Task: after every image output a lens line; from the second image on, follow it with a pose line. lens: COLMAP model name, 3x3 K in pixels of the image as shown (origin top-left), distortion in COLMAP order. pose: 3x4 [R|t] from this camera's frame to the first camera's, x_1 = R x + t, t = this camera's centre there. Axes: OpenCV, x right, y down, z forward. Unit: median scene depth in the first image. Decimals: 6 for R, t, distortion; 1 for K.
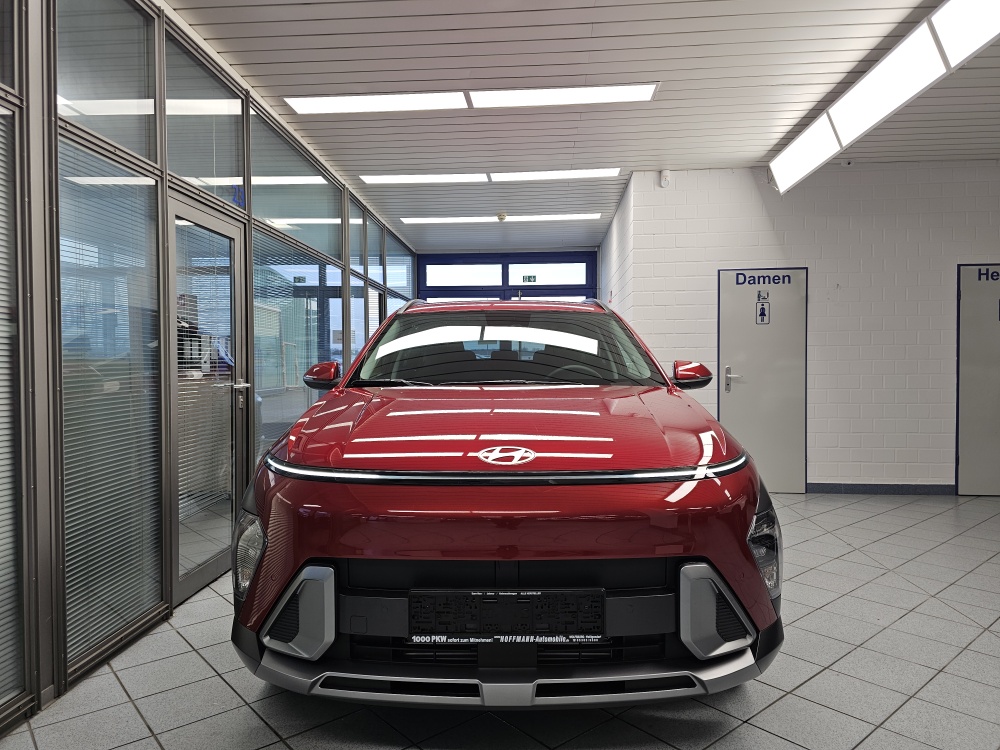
lens RADIAL K [[684.8, 0, 494.1], [0, 684.8, 372.6], [0, 0, 1]] dist [0.053944, -0.049207]
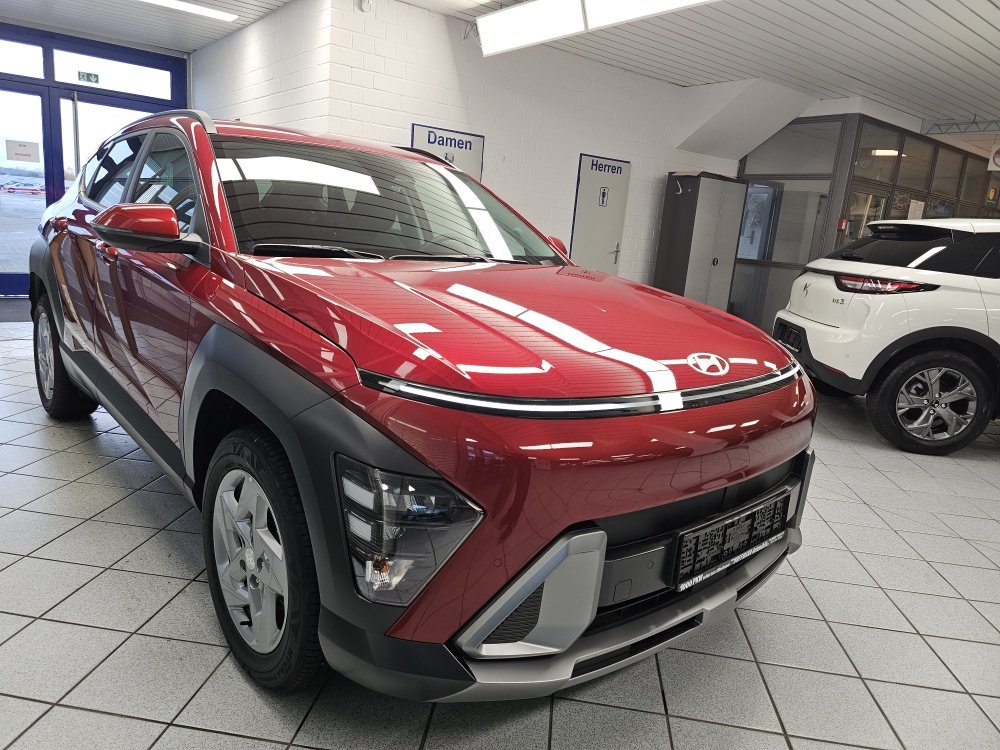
lens RADIAL K [[684.8, 0, 499.3], [0, 684.8, 374.4], [0, 0, 1]] dist [0.053944, -0.049207]
pose [[0.727438, -0.082792, 0.681161, -0.264174], [-0.073590, 0.977556, 0.197407, -0.007991], [-0.682216, -0.193728, 0.705018, 0.184243]]
